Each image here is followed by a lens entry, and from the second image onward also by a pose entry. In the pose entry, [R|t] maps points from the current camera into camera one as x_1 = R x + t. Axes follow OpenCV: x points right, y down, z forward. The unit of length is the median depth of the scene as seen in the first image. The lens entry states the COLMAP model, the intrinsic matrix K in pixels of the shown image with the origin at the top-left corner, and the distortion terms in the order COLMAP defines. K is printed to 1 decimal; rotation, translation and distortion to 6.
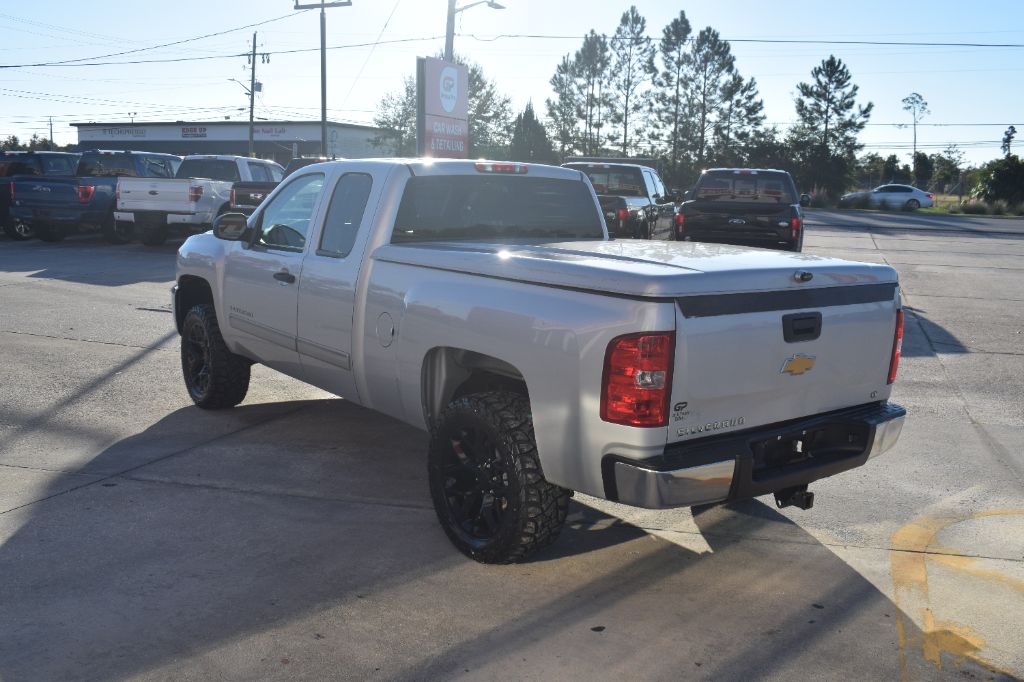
lens RADIAL K [[977.8, 0, 512.0], [0, 977.8, 341.0], [0, 0, 1]] dist [-0.068161, -0.013387]
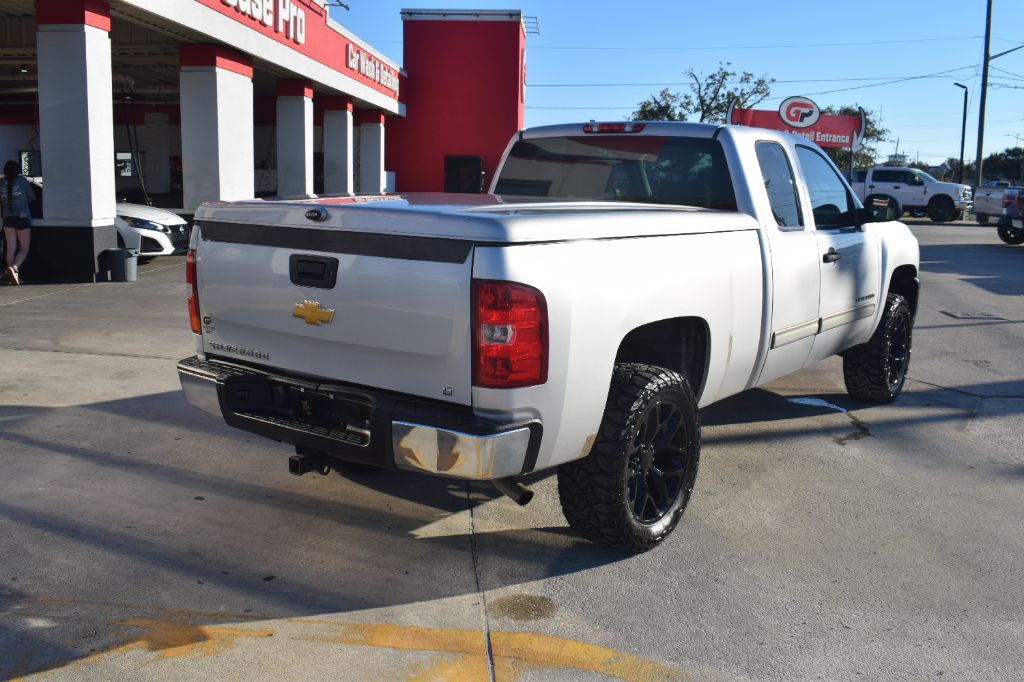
lens RADIAL K [[977.8, 0, 512.0], [0, 977.8, 341.0], [0, 0, 1]] dist [-0.068161, -0.013387]
pose [[0.273831, 0.141539, -0.951306, 1.043139], [-0.168301, 0.980902, 0.097497, -0.060447], [0.946938, 0.133408, 0.292423, 0.791746]]
